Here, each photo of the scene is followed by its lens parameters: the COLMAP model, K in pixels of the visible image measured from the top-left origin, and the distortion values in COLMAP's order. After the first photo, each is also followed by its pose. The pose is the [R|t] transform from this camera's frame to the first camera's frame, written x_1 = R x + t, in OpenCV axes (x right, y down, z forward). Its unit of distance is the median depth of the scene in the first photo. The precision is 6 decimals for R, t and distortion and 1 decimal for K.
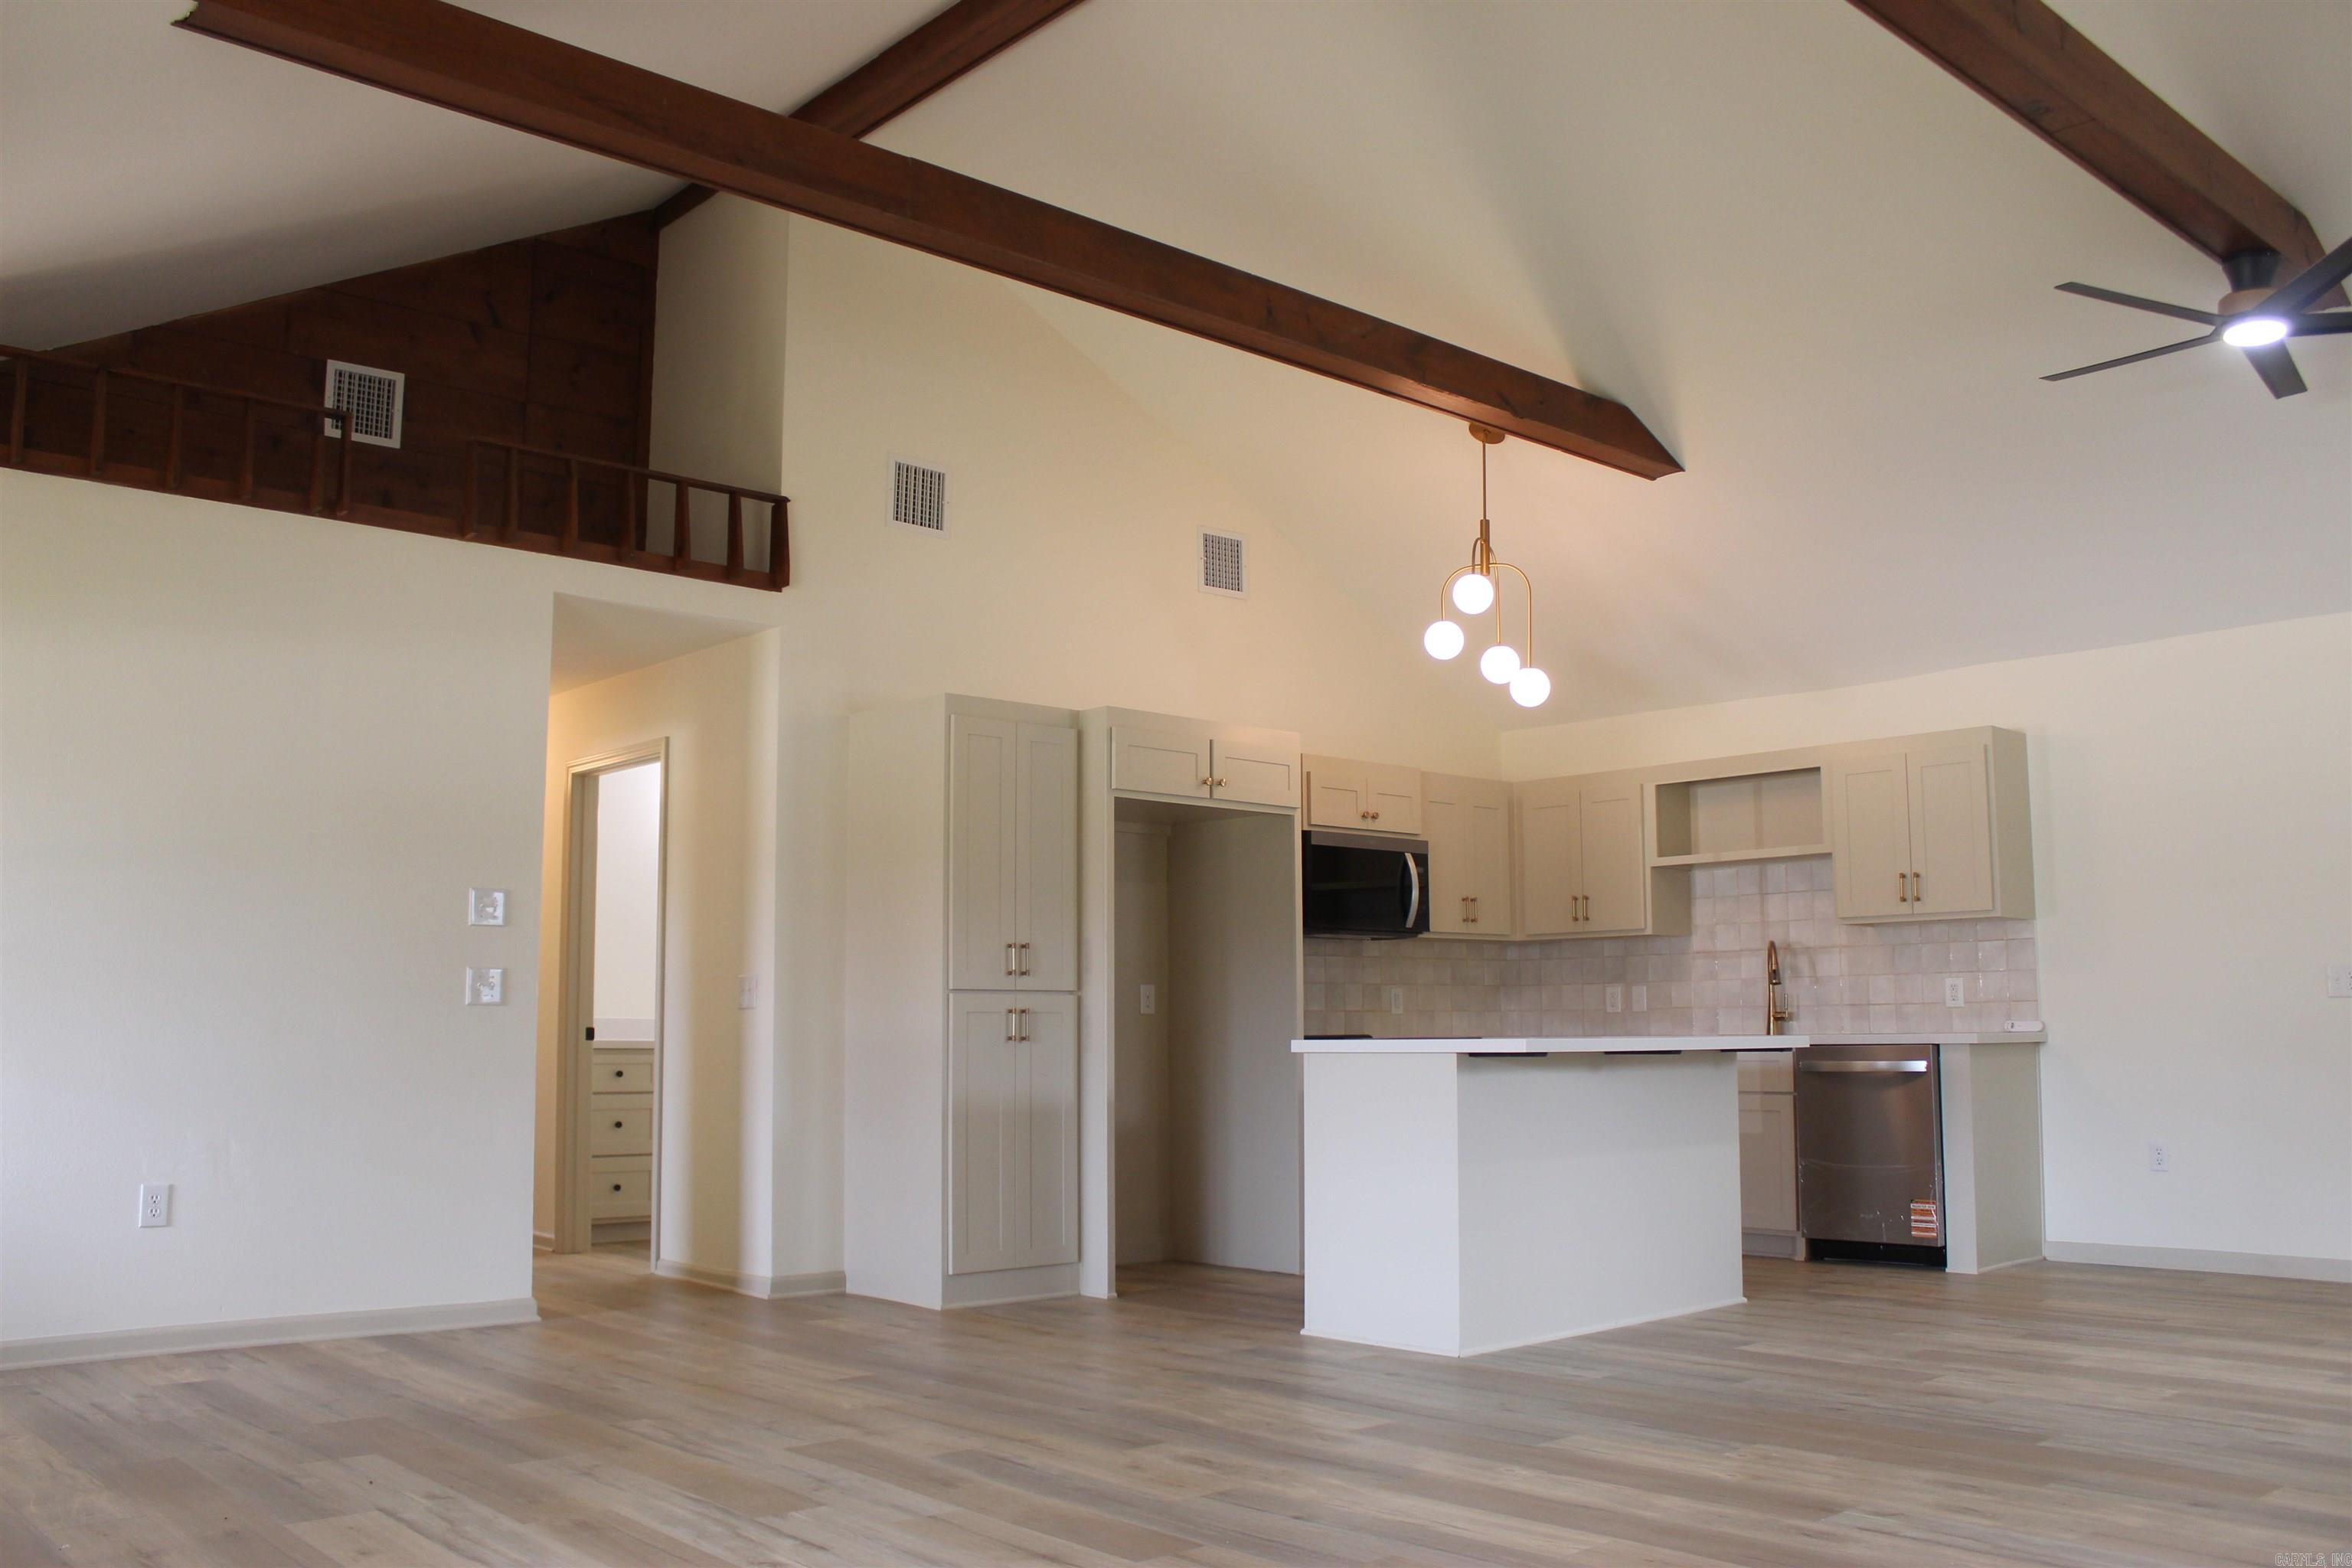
lens RADIAL K [[1982.1, 0, 1160.8], [0, 1982.1, 784.4], [0, 0, 1]] dist [-0.171786, 0.150821]
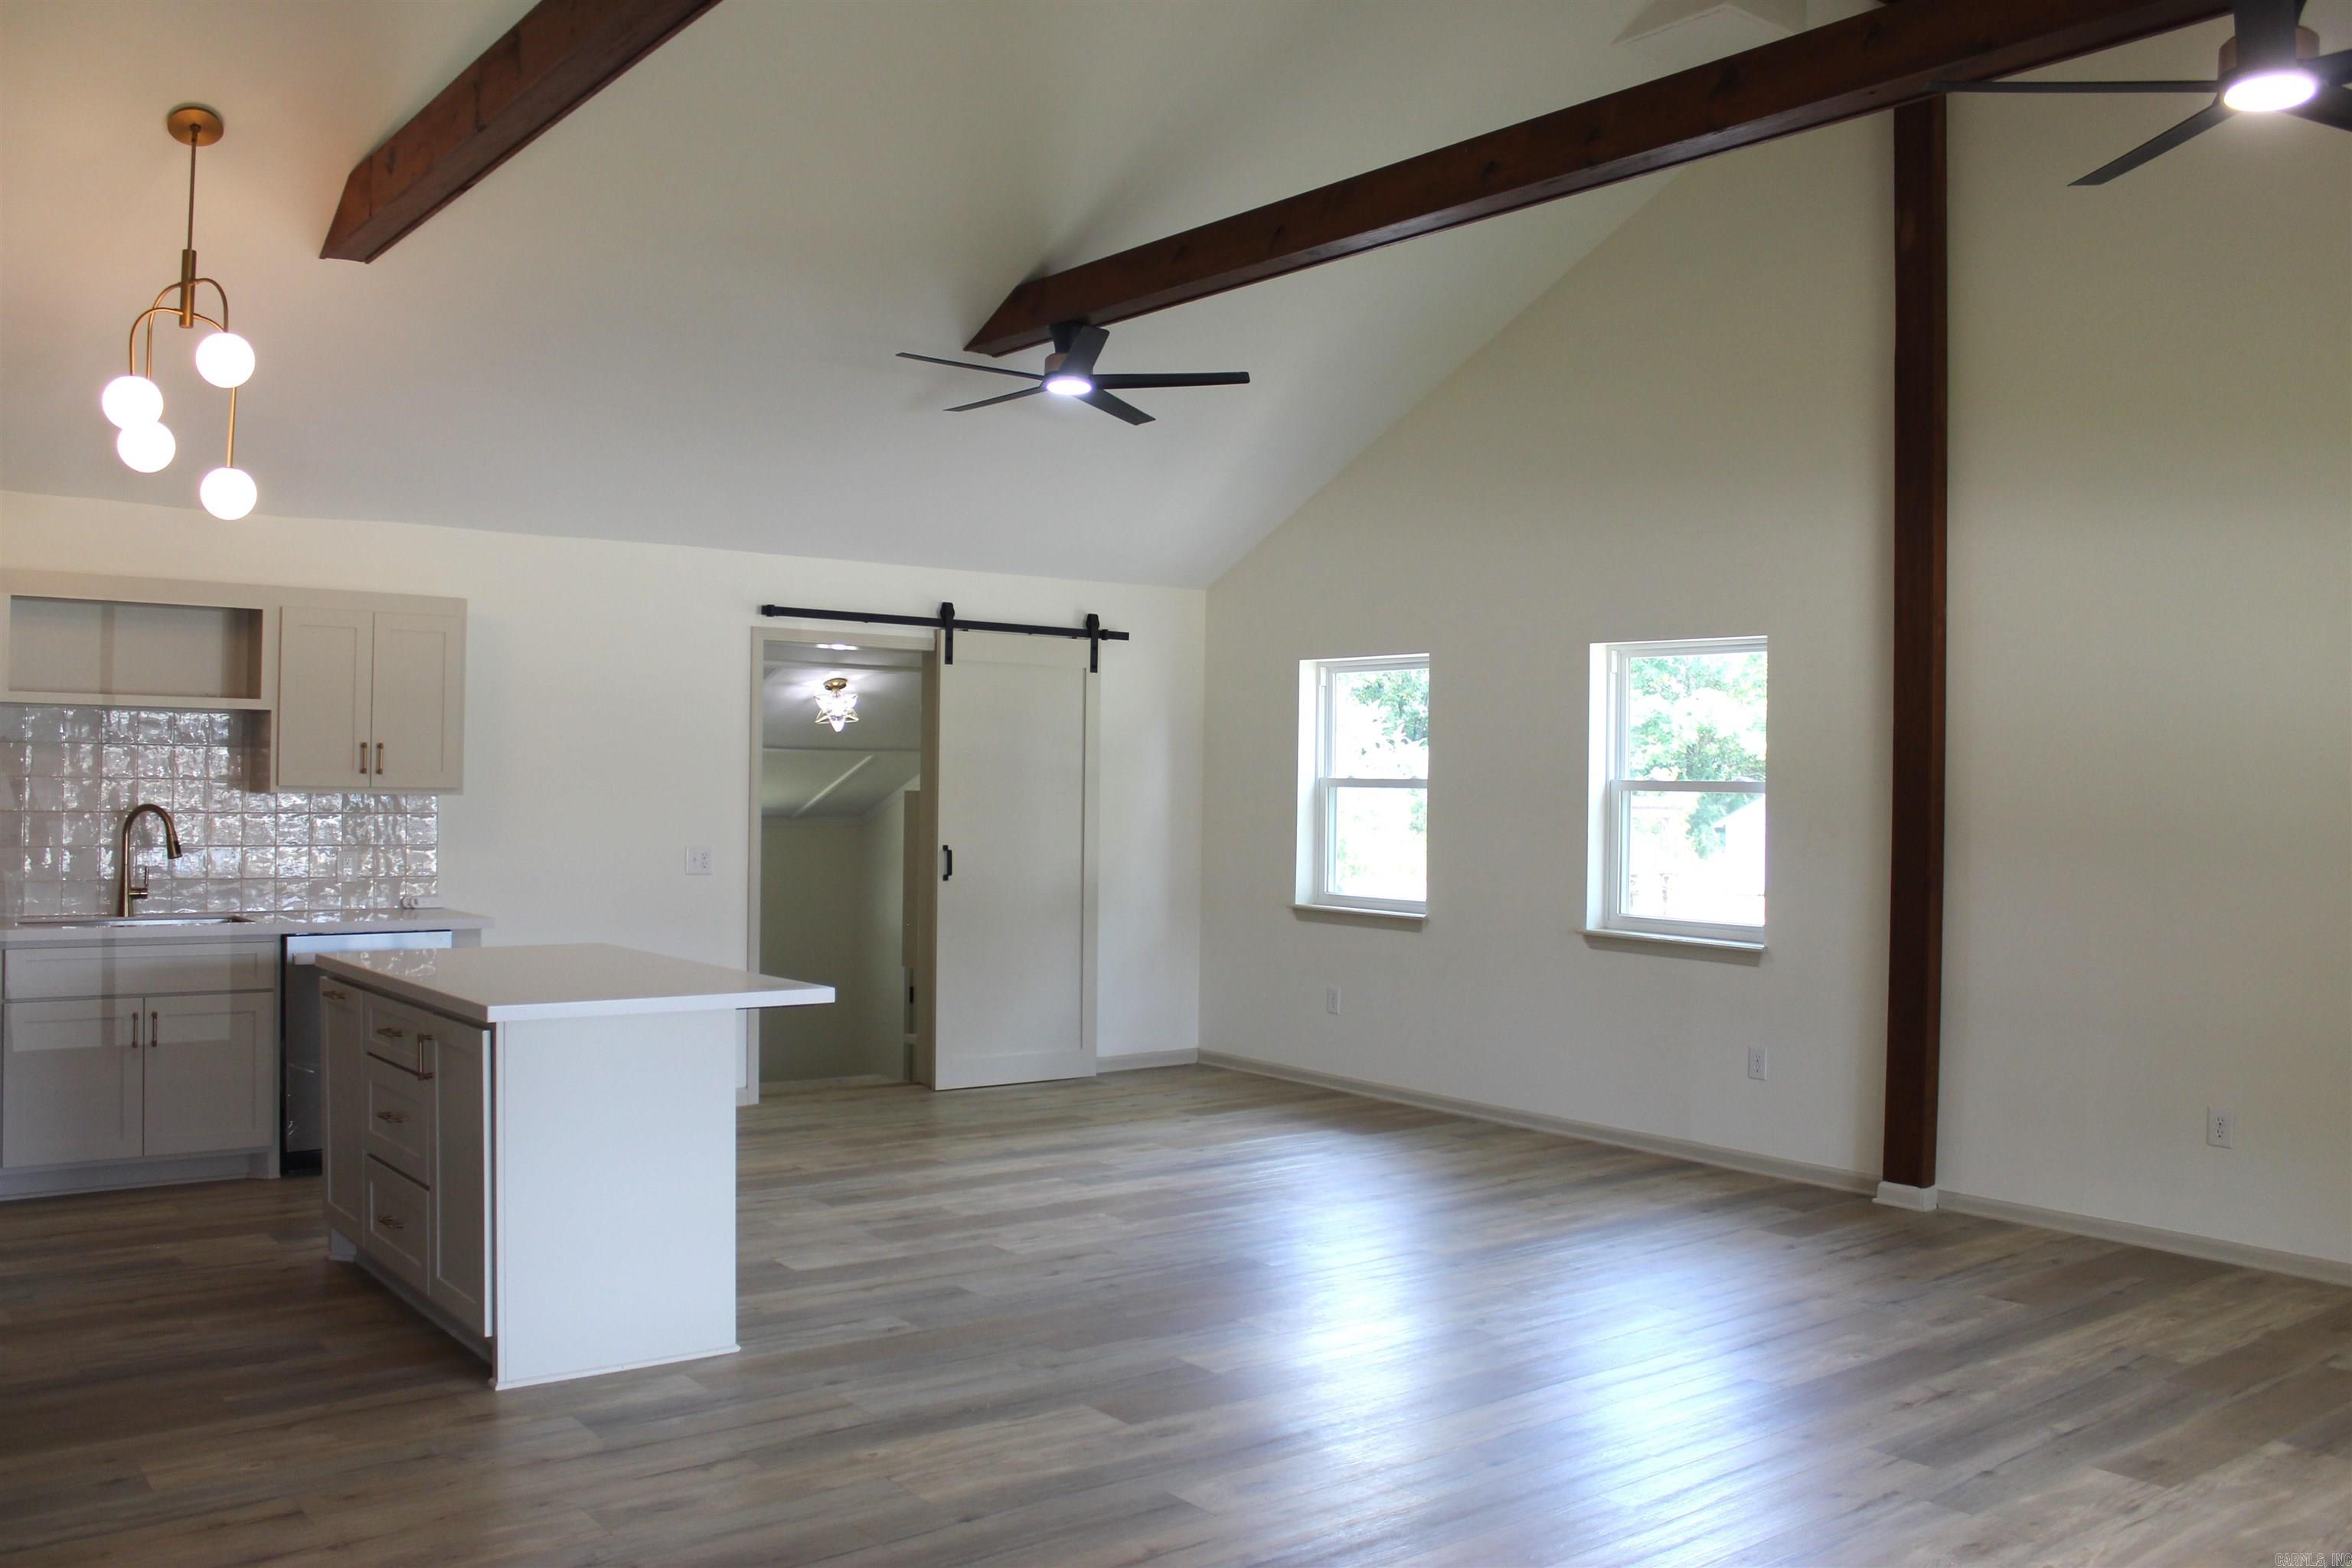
lens RADIAL K [[1982.1, 0, 1160.8], [0, 1982.1, 784.4], [0, 0, 1]] dist [-0.171786, 0.150821]
pose [[0.053008, -0.001256, 0.998593, -0.516962], [-0.142150, 0.989806, 0.008790, 0.003681], [-0.988425, -0.142416, 0.052289, 0.578690]]
